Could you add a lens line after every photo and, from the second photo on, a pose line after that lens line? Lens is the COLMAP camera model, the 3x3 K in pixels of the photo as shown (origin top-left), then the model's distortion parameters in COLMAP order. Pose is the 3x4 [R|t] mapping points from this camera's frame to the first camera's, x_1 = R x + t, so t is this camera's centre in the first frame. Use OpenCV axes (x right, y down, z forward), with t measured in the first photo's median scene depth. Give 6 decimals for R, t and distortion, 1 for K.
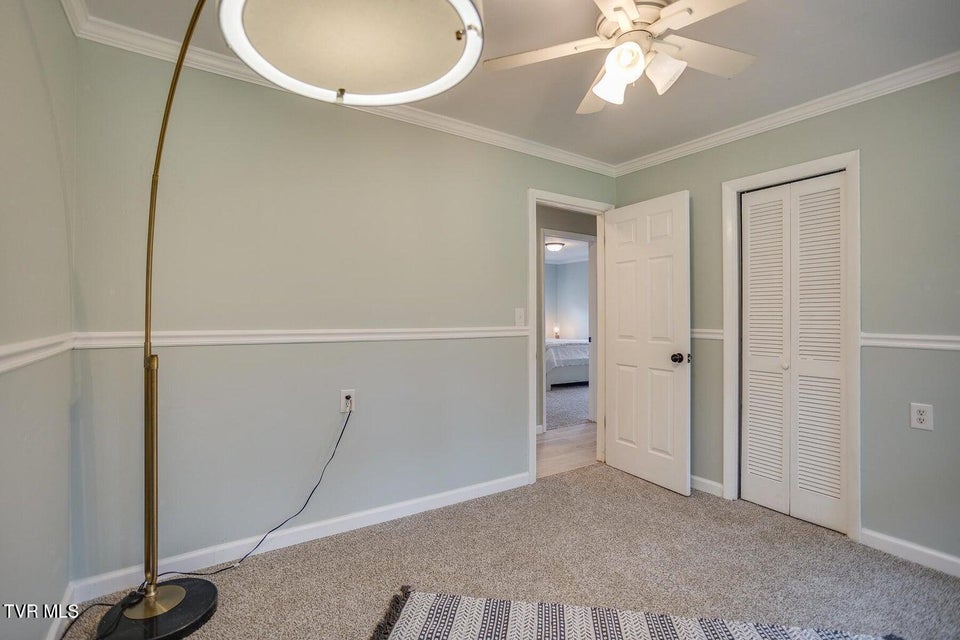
lens RADIAL K [[453.5, 0, 482.1], [0, 453.5, 315.4], [0, 0, 1]] dist [-0.005717, -0.000886]
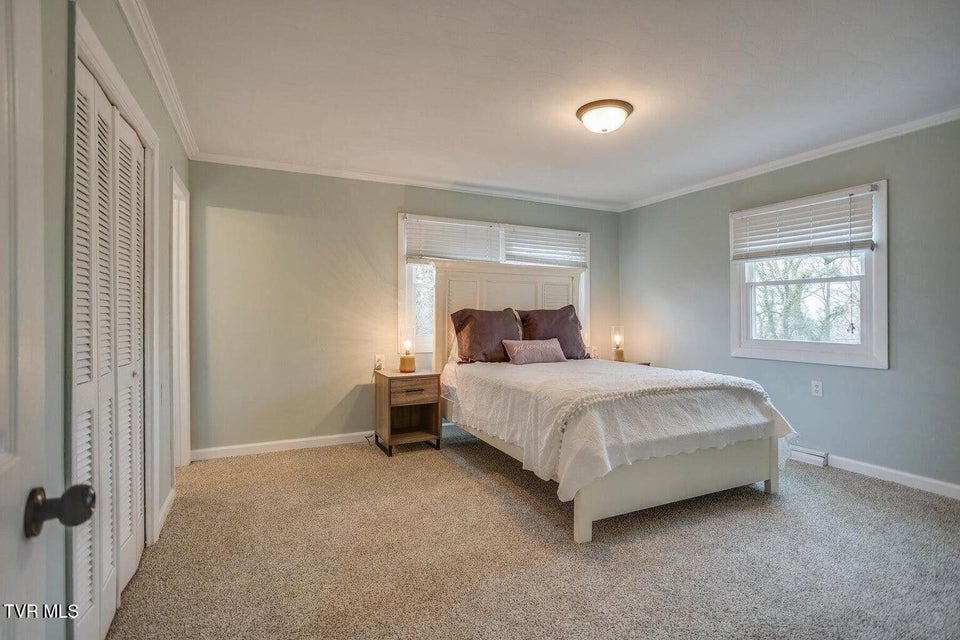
lens RADIAL K [[453.5, 0, 478.0], [0, 453.5, 316.3], [0, 0, 1]] dist [-0.005717, -0.000886]
pose [[0.988956, -0.008103, -0.147987, 0.121045], [0.008613, 0.999959, 0.002802, 0.003334], [0.147958, -0.004046, 0.988985, 0.677419]]
